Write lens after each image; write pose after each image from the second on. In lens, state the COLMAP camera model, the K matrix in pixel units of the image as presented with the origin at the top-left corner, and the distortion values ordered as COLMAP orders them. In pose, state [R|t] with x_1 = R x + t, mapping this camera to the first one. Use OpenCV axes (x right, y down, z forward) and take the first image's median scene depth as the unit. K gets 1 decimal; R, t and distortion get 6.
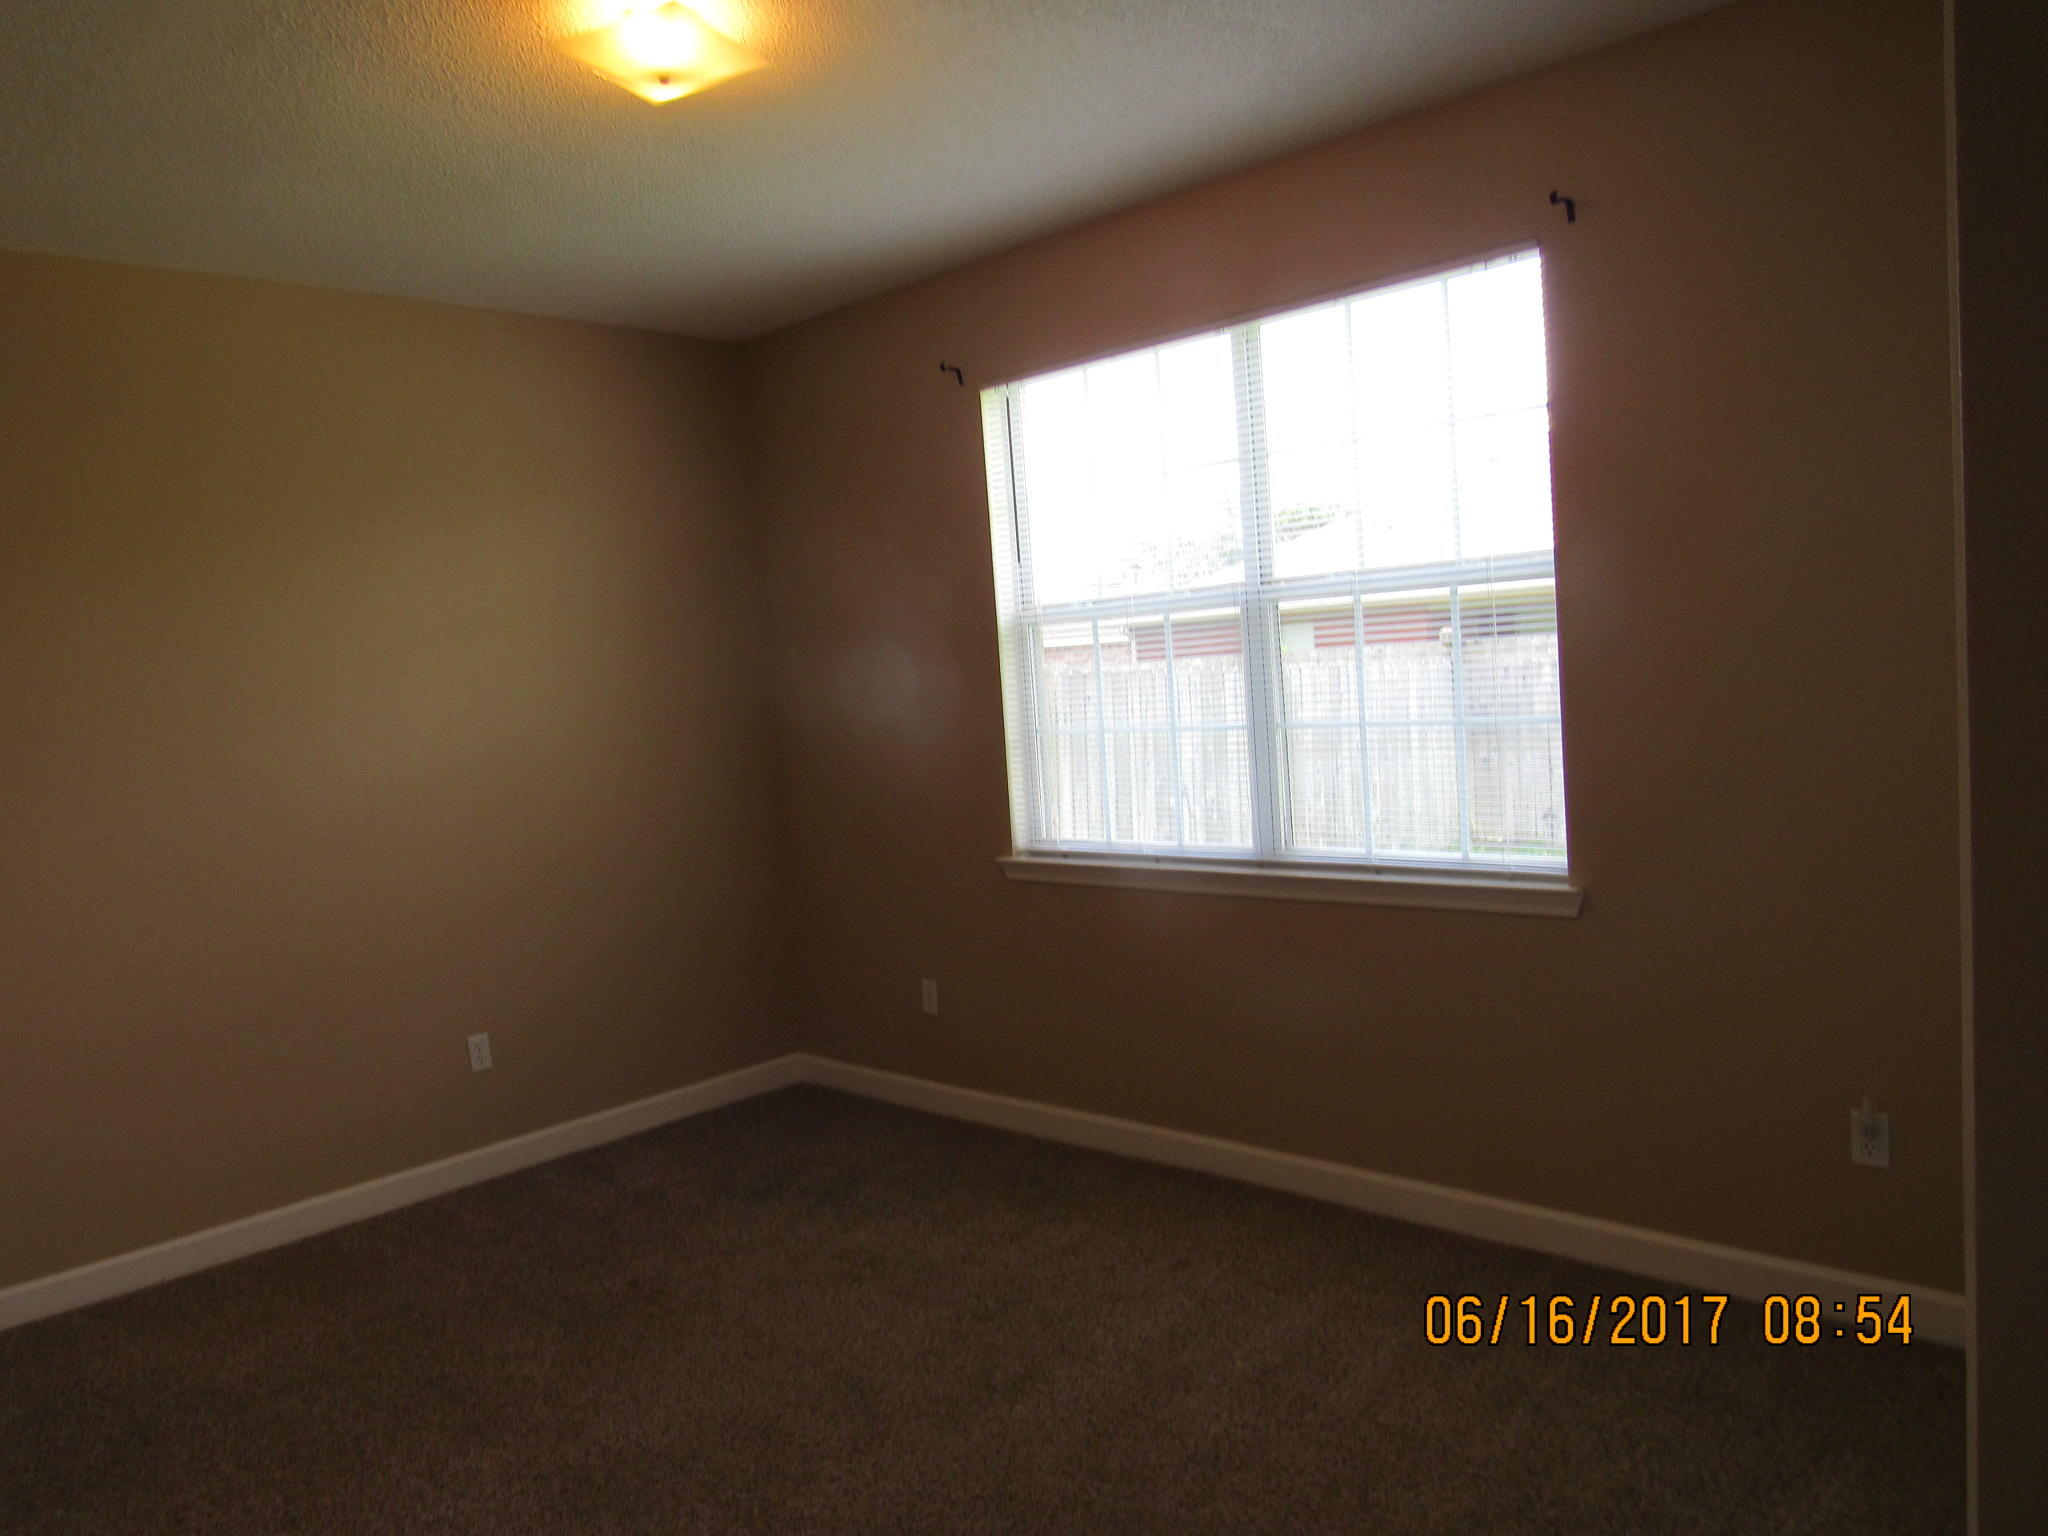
lens RADIAL K [[1444.8, 0, 1021.1], [0, 1444.8, 773.2], [0, 0, 1]] dist [-0.019508, -0.005539]
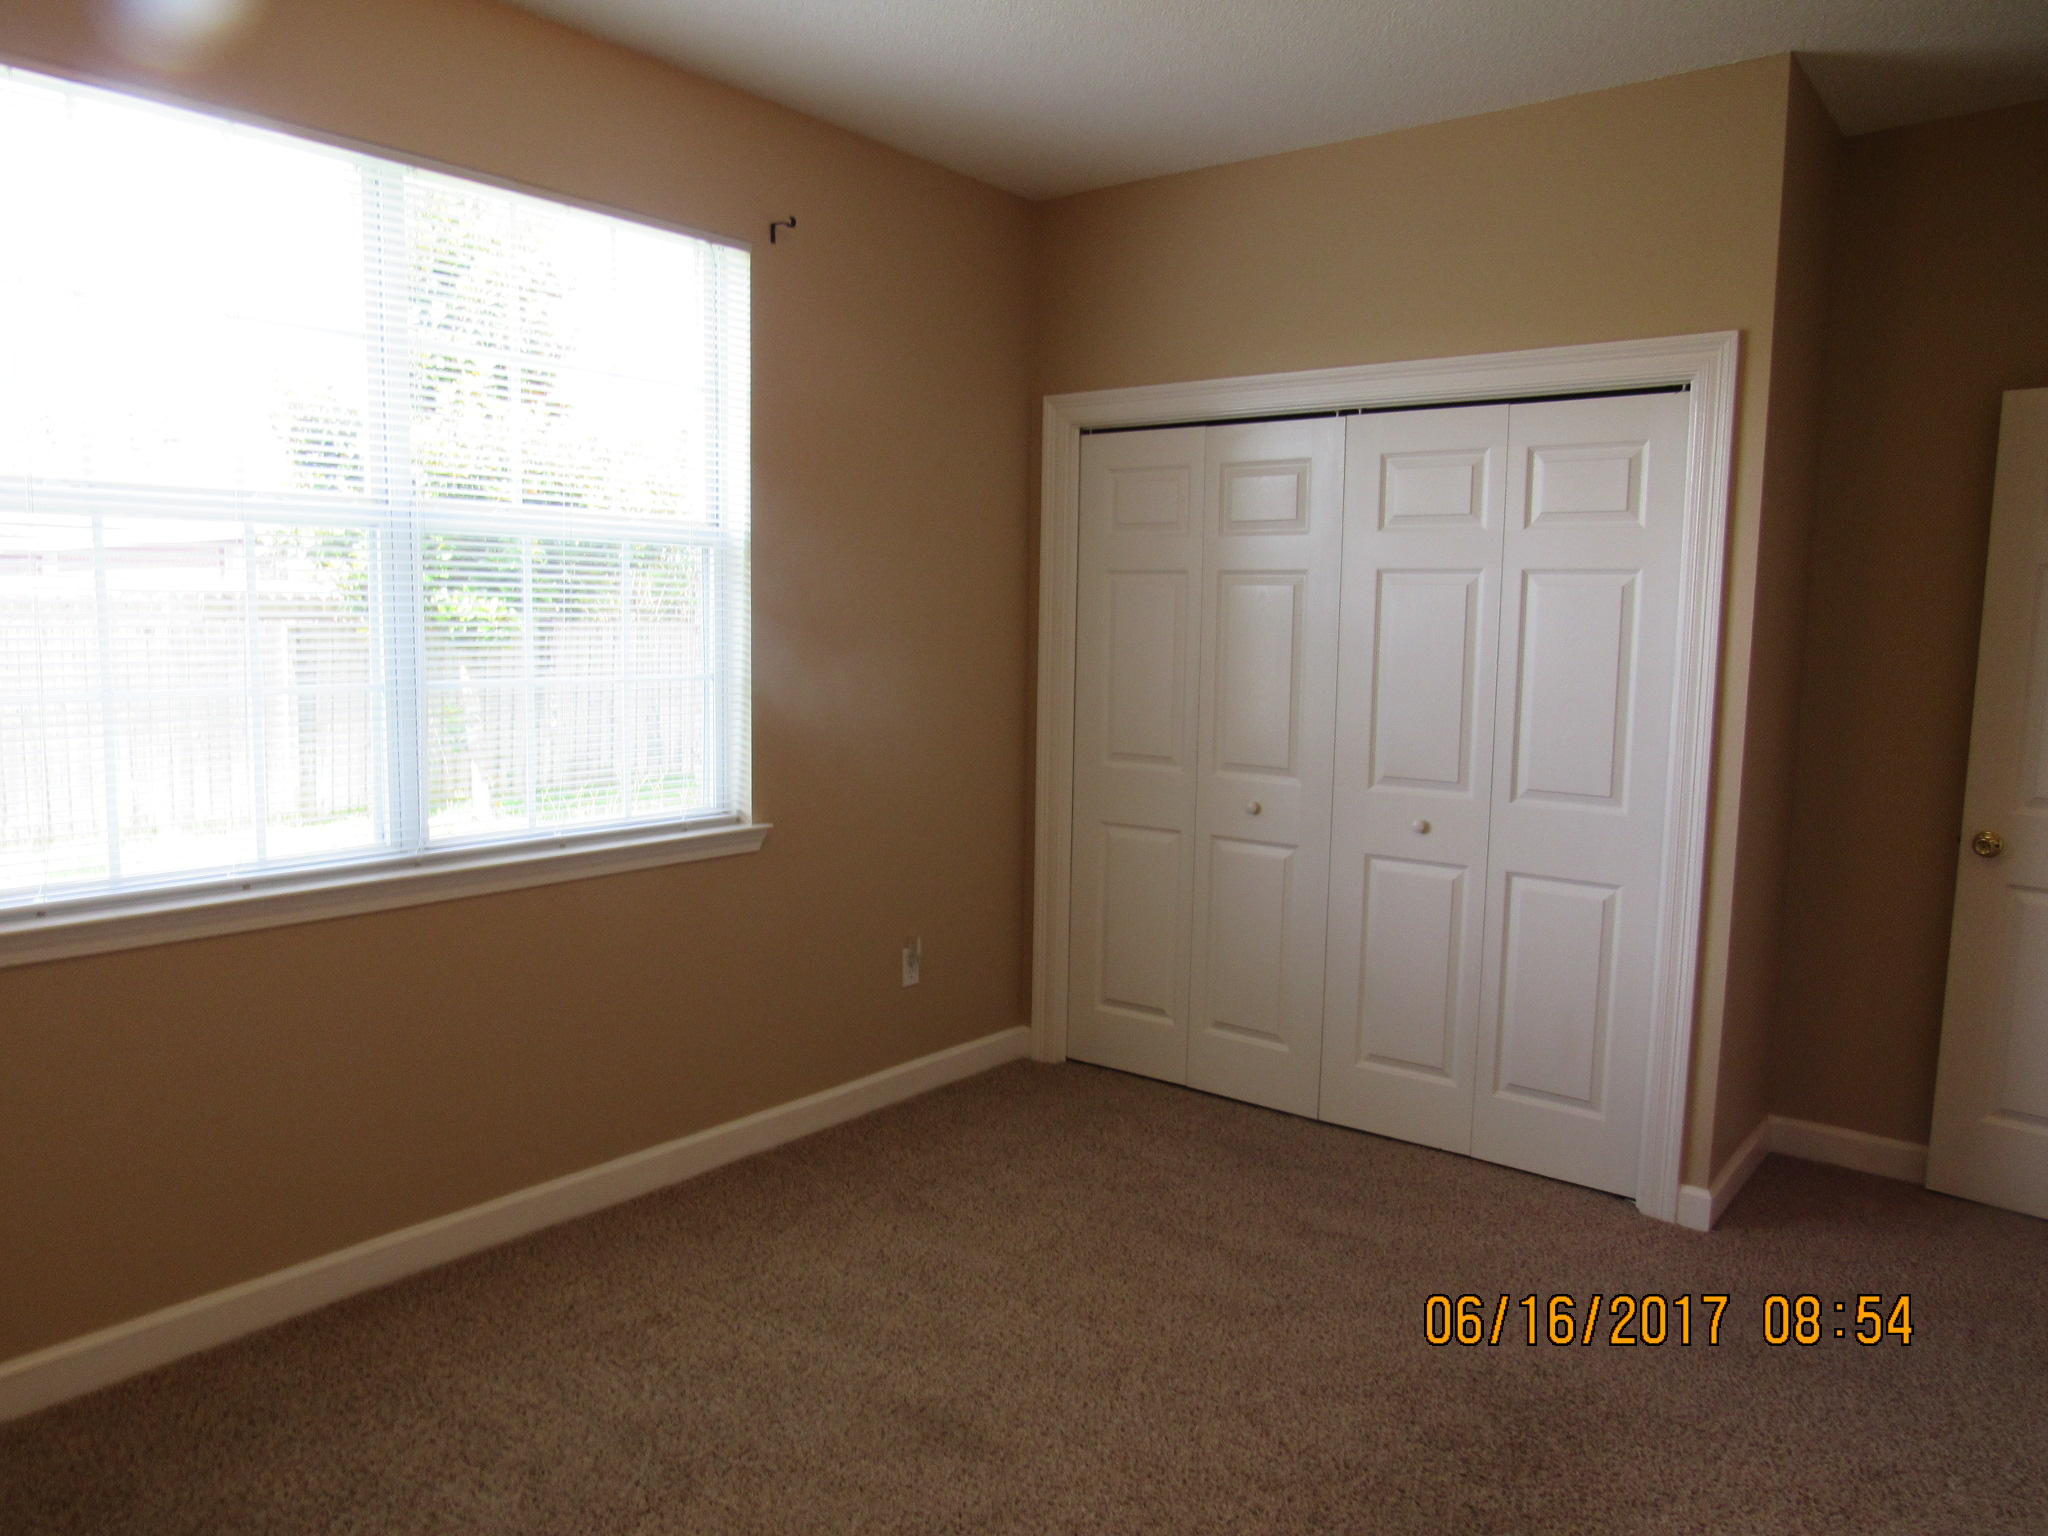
lens RADIAL K [[1444.8, 0, 1020.8], [0, 1444.8, 763.6], [0, 0, 1]] dist [-0.019508, -0.005539]
pose [[-0.078566, -0.045374, 0.995876, -0.680429], [0.052385, 0.997396, 0.049576, -0.012961], [-0.995532, 0.056064, -0.075985, 0.777780]]
